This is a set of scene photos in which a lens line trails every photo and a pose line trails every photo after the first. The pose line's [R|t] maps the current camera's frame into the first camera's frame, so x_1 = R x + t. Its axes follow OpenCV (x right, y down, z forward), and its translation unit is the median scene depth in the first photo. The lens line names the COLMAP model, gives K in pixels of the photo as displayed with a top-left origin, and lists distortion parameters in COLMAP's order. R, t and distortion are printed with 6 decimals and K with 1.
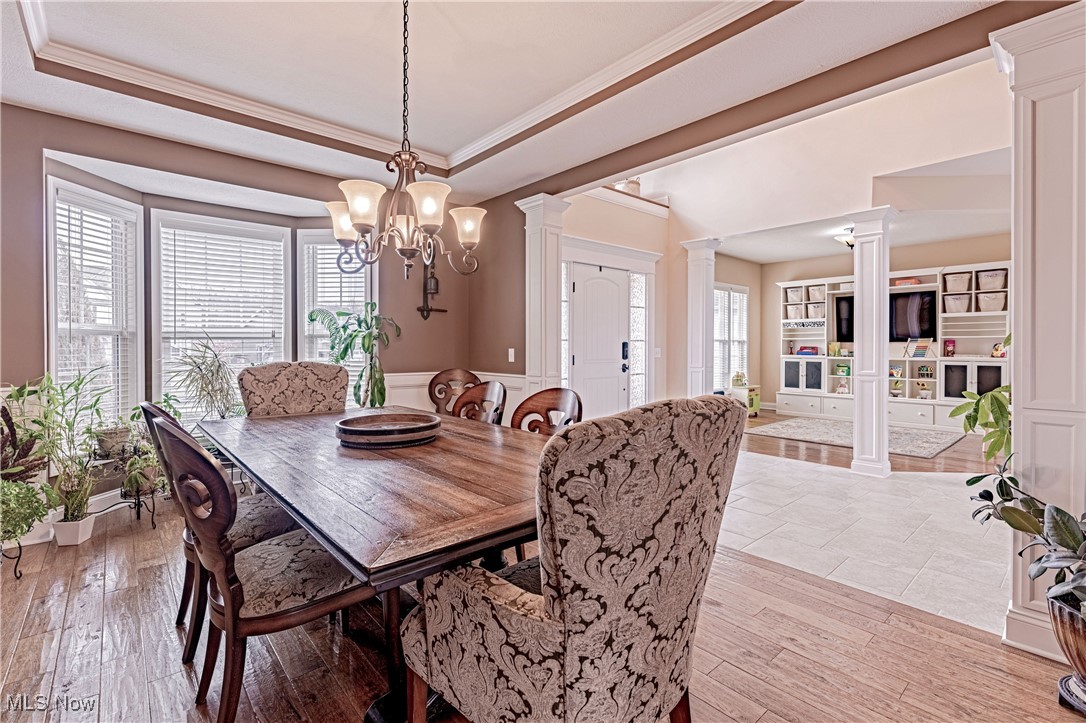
lens RADIAL K [[493.1, 0, 539.3], [0, 493.1, 352.5], [0, 0, 1]] dist [-0.000312, -0.000093]
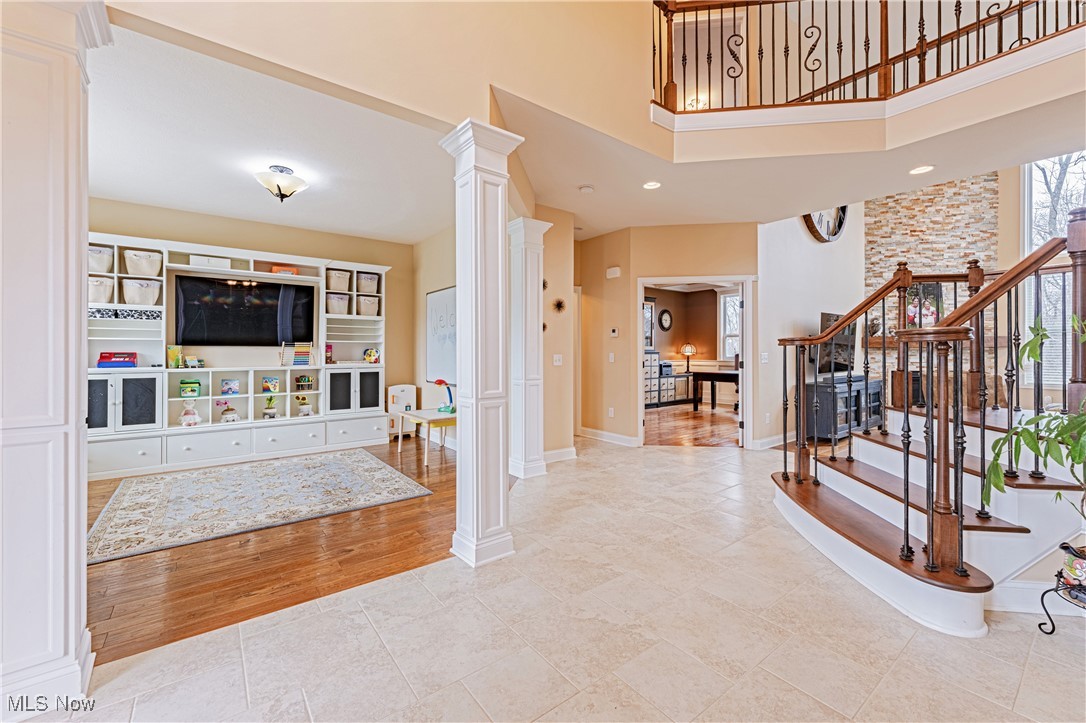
lens RADIAL K [[435.2, 0, 540.5], [0, 435.2, 352.6], [0, 0, 1]] dist [-0.003480, -0.000168]
pose [[0.055941, -0.000837, 0.998434, 0.079010], [0.014218, 0.999899, 0.000042, -0.005901], [-0.998333, 0.014194, 0.055947, 0.577603]]
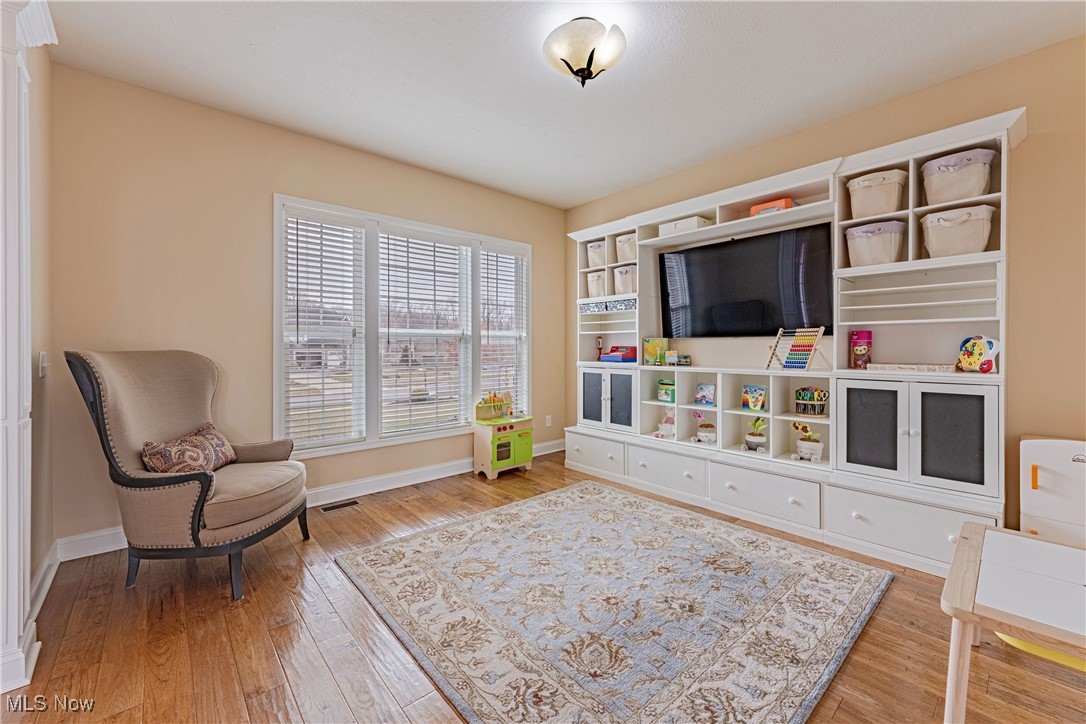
lens RADIAL K [[435.2, 0, 543.6], [0, 435.2, 351.7], [0, 0, 1]] dist [-0.003480, -0.000168]
pose [[0.999919, -0.005590, 0.011448, 0.545180], [0.005590, 0.999984, 0.000024, -0.007944], [-0.011448, 0.000040, 0.999934, 0.615016]]
